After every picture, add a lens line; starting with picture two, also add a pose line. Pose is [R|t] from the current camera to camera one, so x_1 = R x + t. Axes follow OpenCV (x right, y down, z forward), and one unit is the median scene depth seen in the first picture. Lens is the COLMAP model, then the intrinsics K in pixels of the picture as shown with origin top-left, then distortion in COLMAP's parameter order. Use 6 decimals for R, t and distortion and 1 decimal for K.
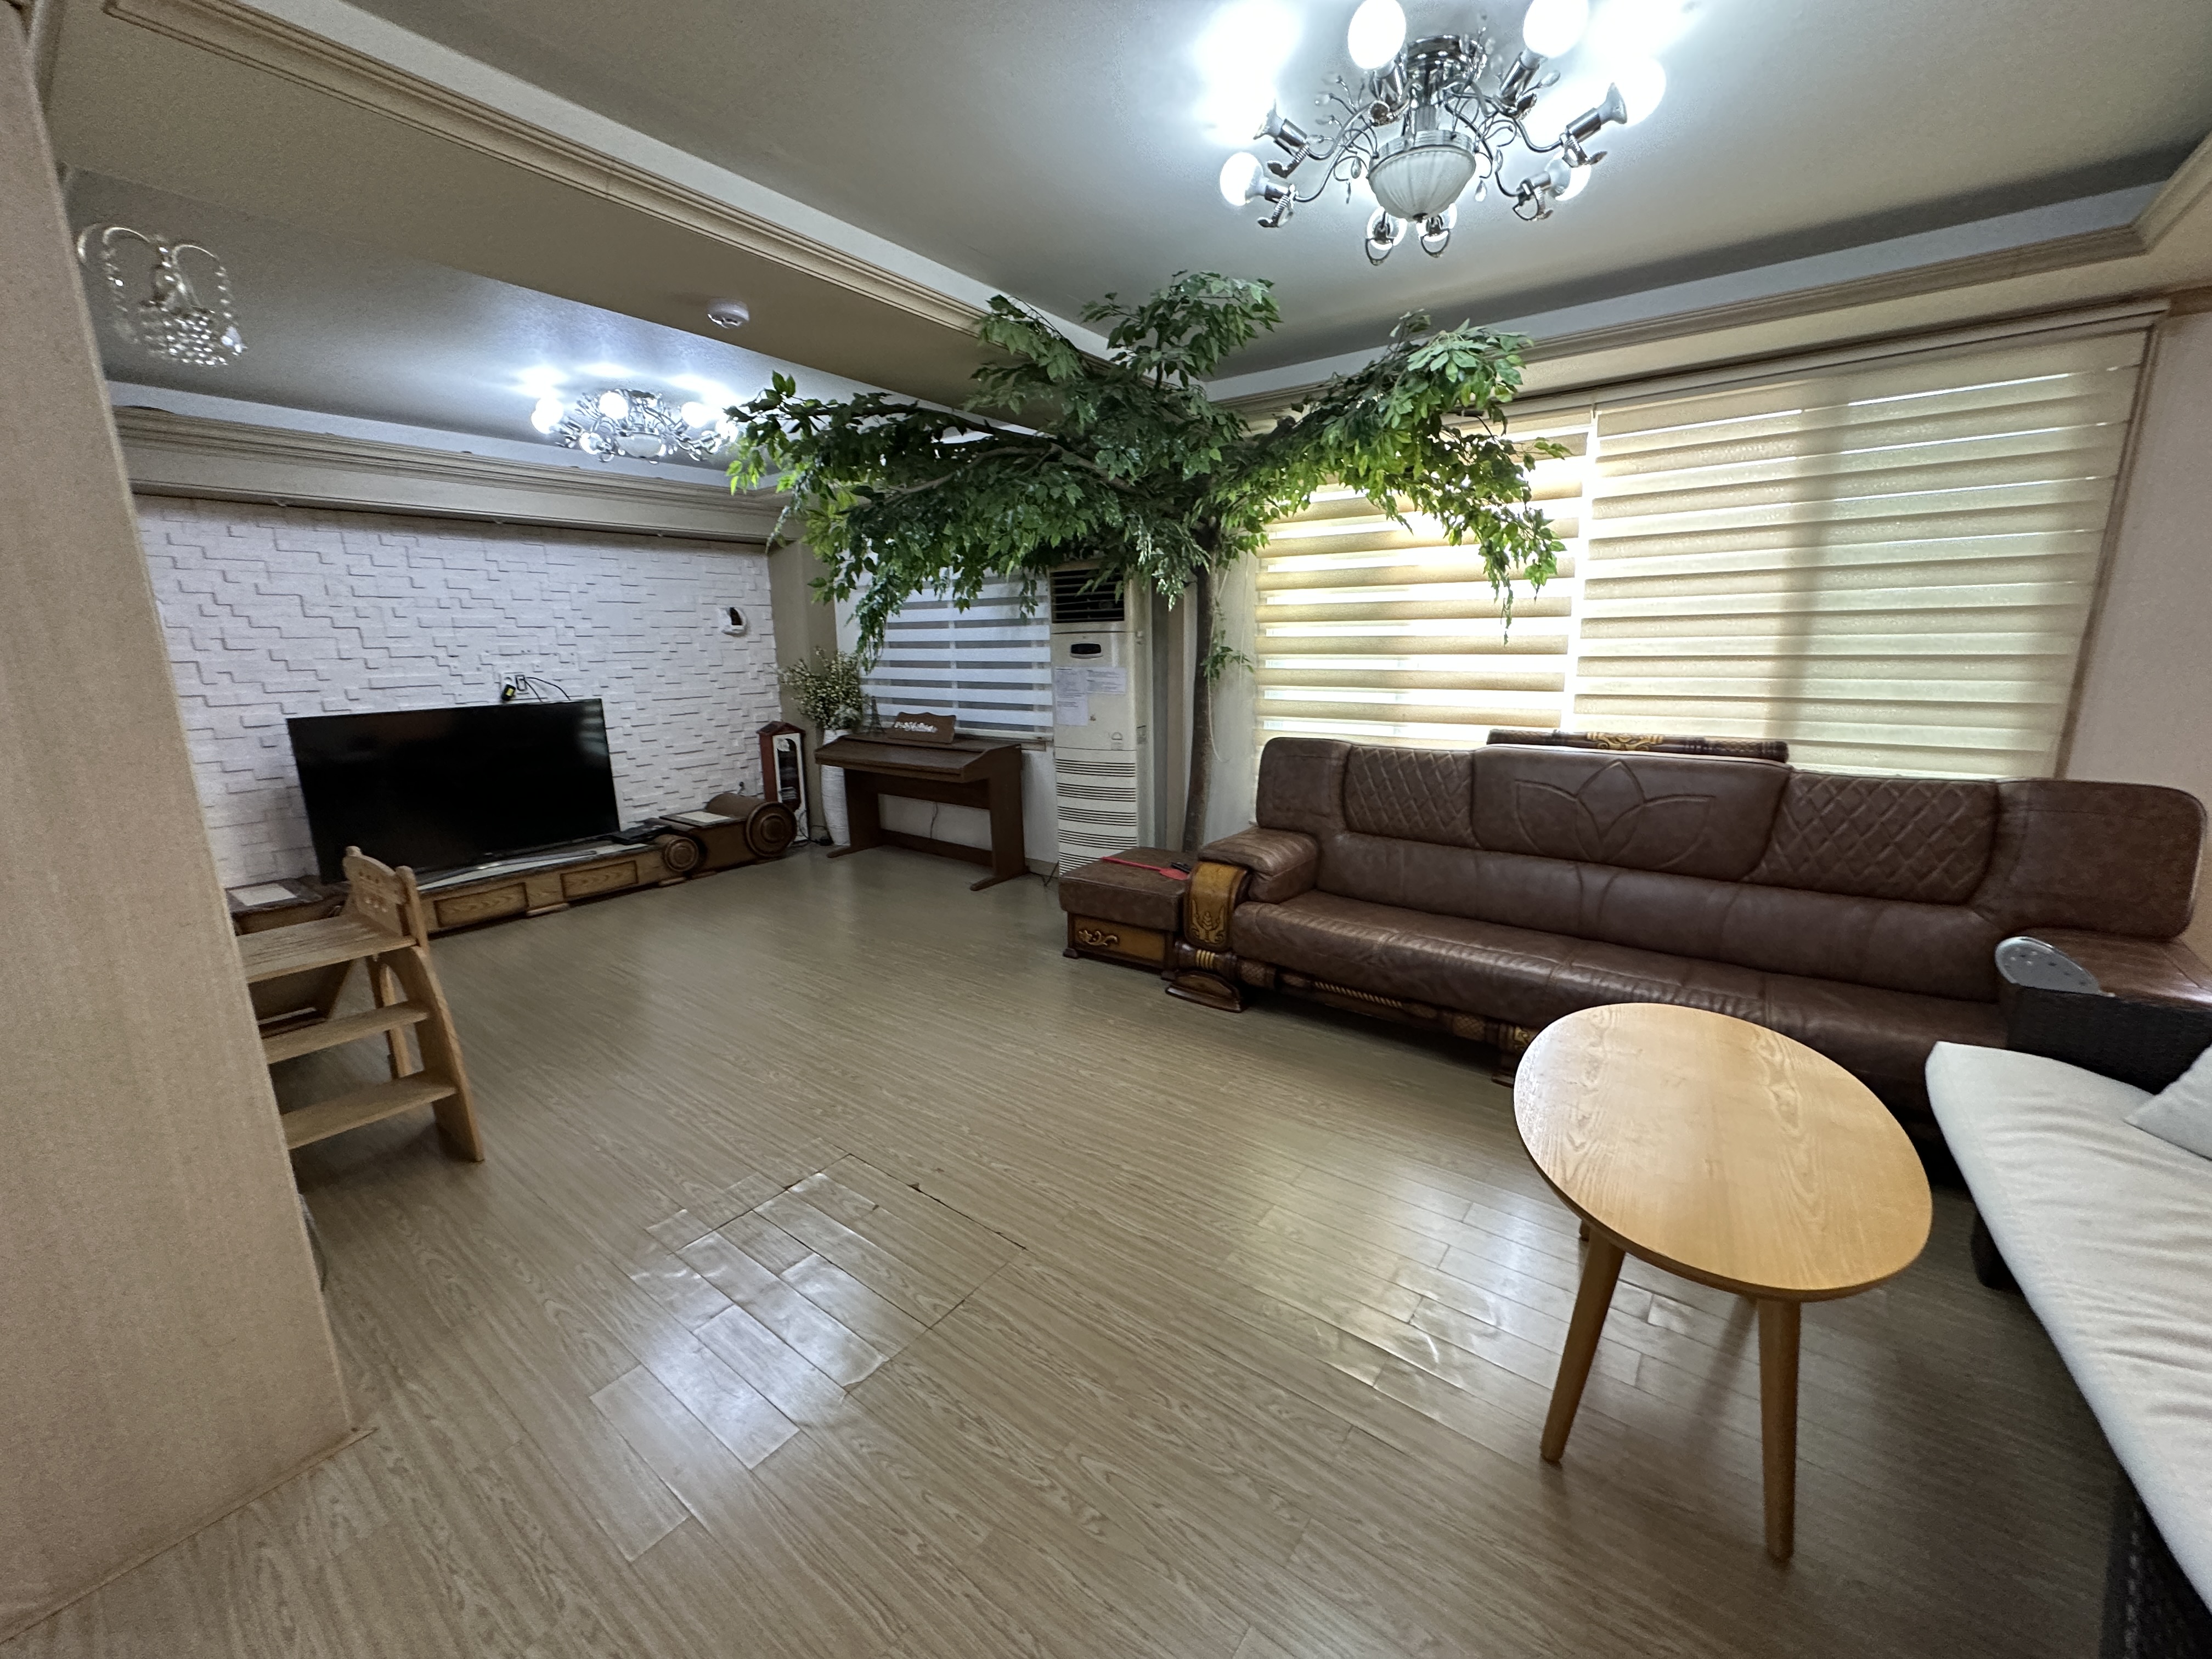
lens RADIAL K [[871.2, 0, 1107.9], [0, 871.2, 826.5], [0, 0, 1]] dist [-0.003053, 0.001659]
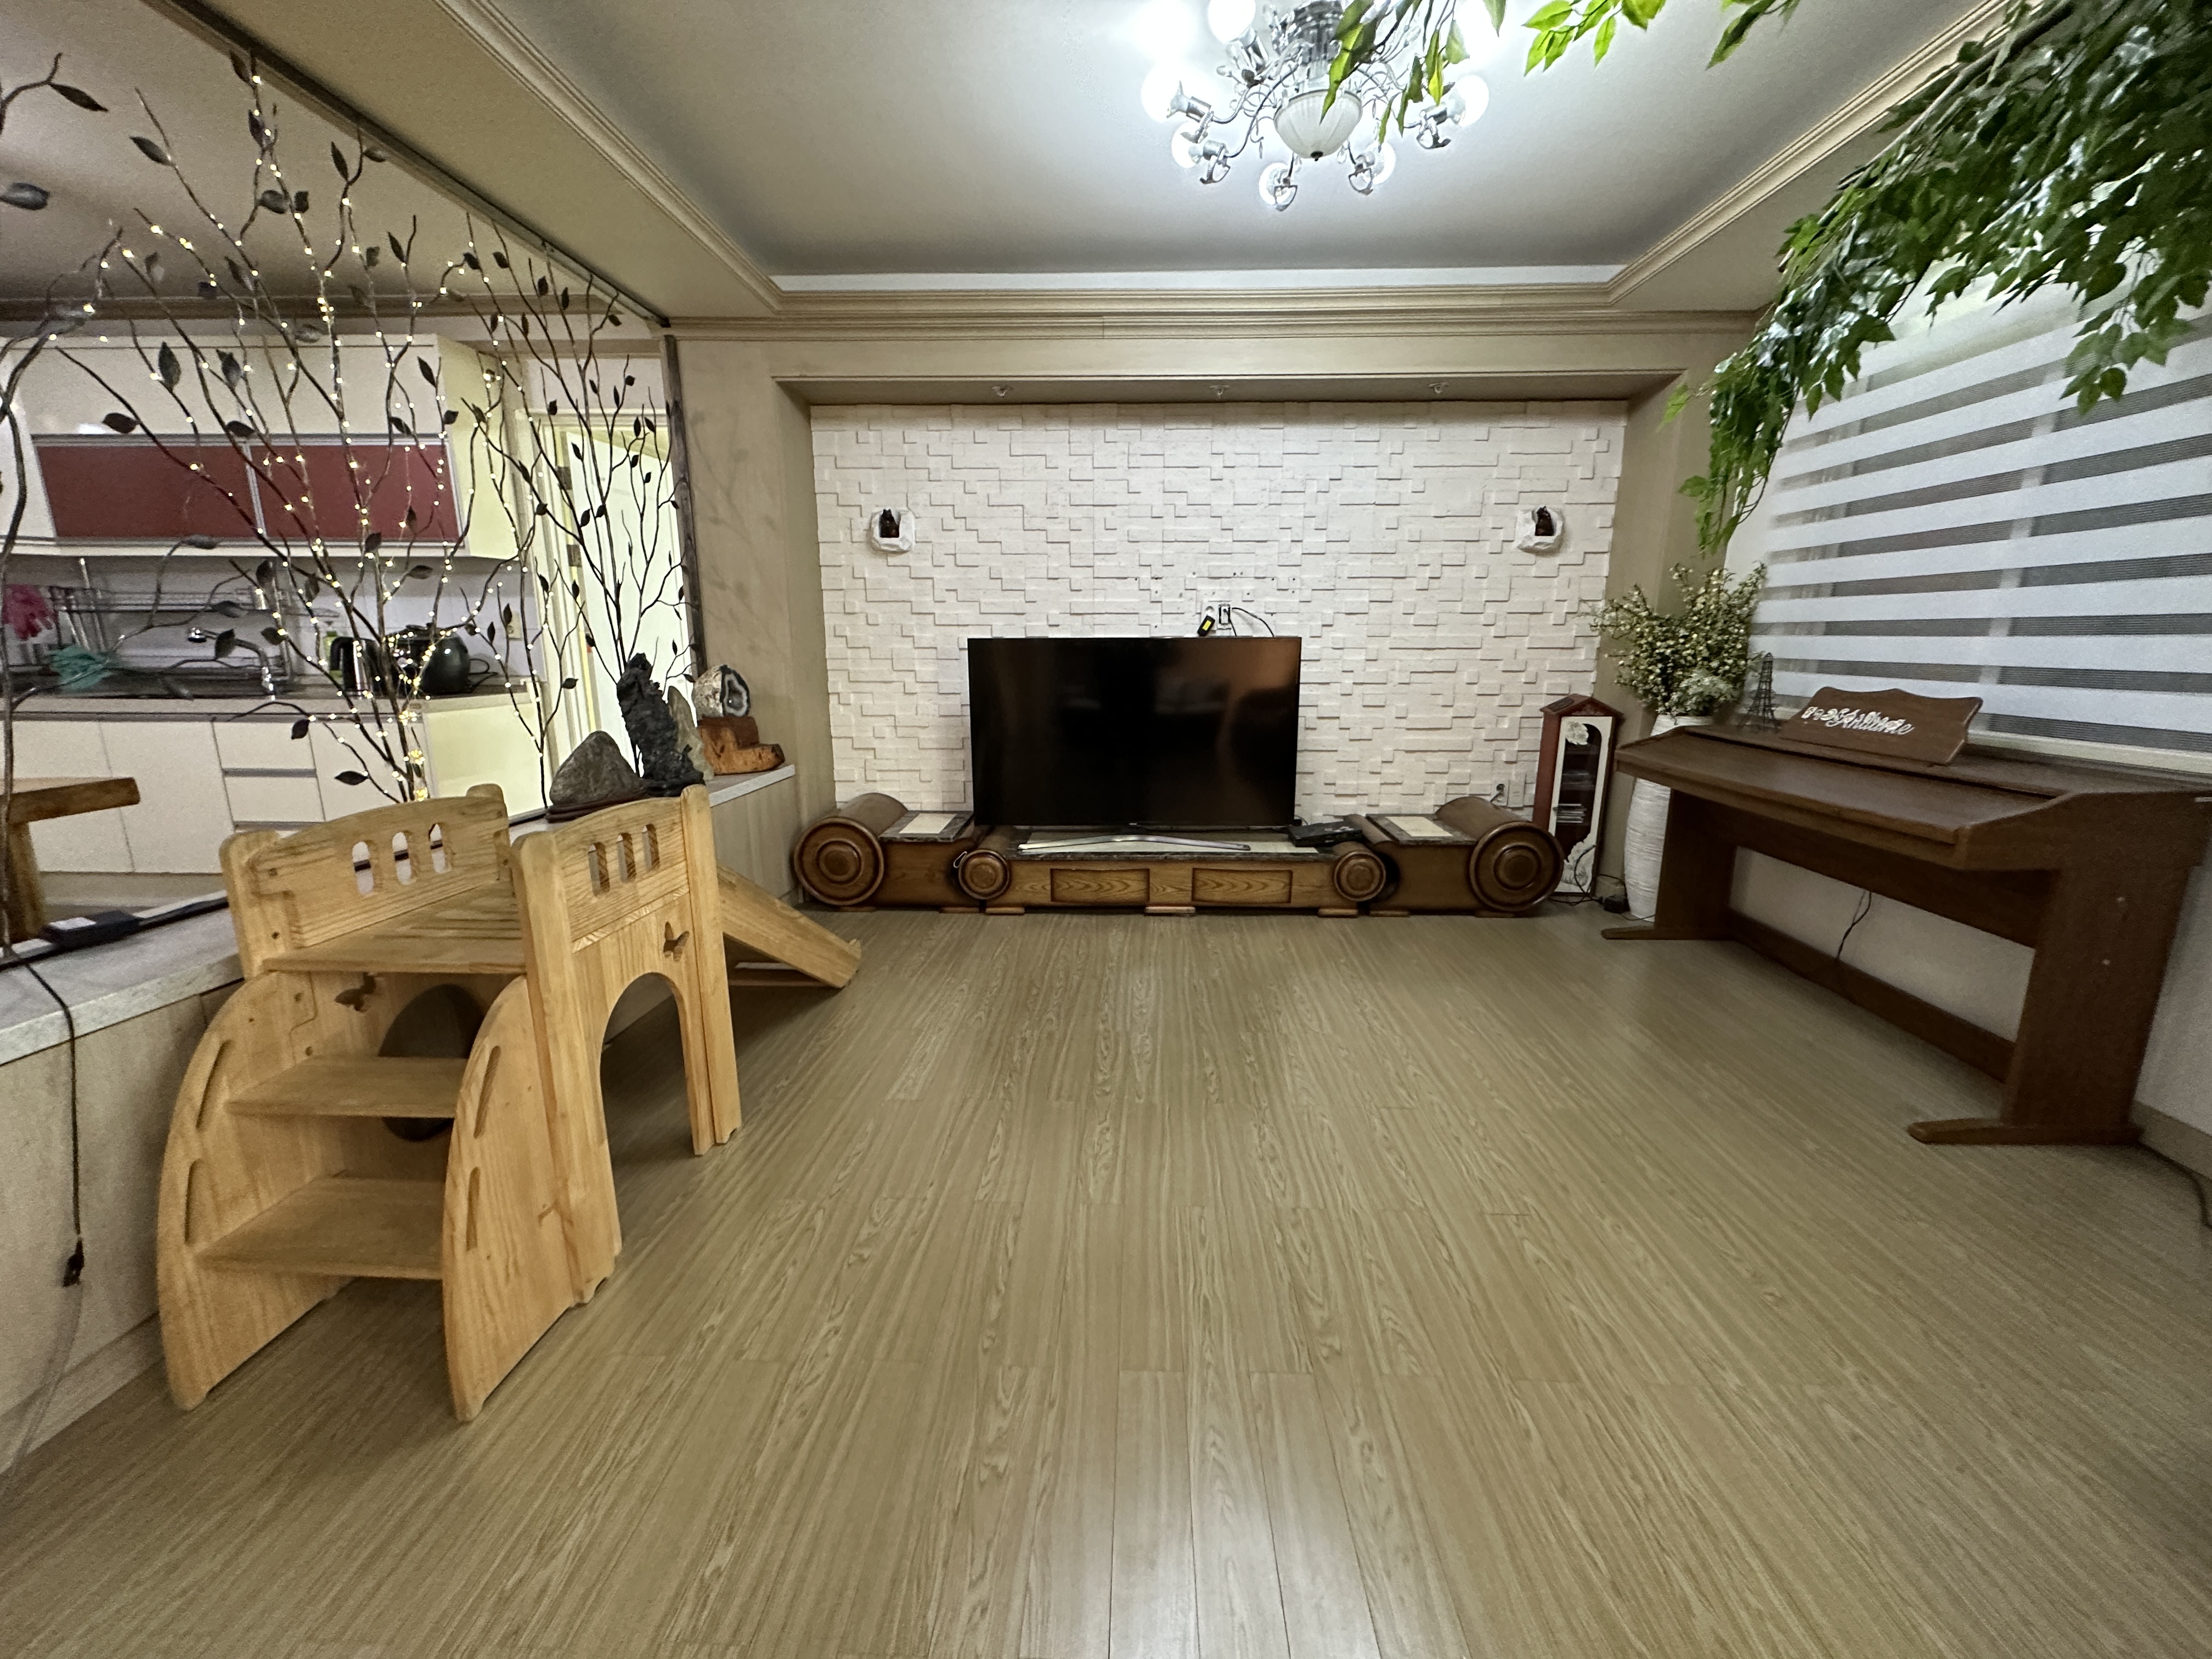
lens RADIAL K [[871.2, 0, 1110.3], [0, 871.2, 831.5], [0, 0, 1]] dist [-0.003053, 0.001659]
pose [[0.570196, 0.191067, -0.798981, -0.072390], [-0.180700, 0.977928, 0.104902, -0.037317], [0.801389, 0.084561, 0.592136, 0.451539]]
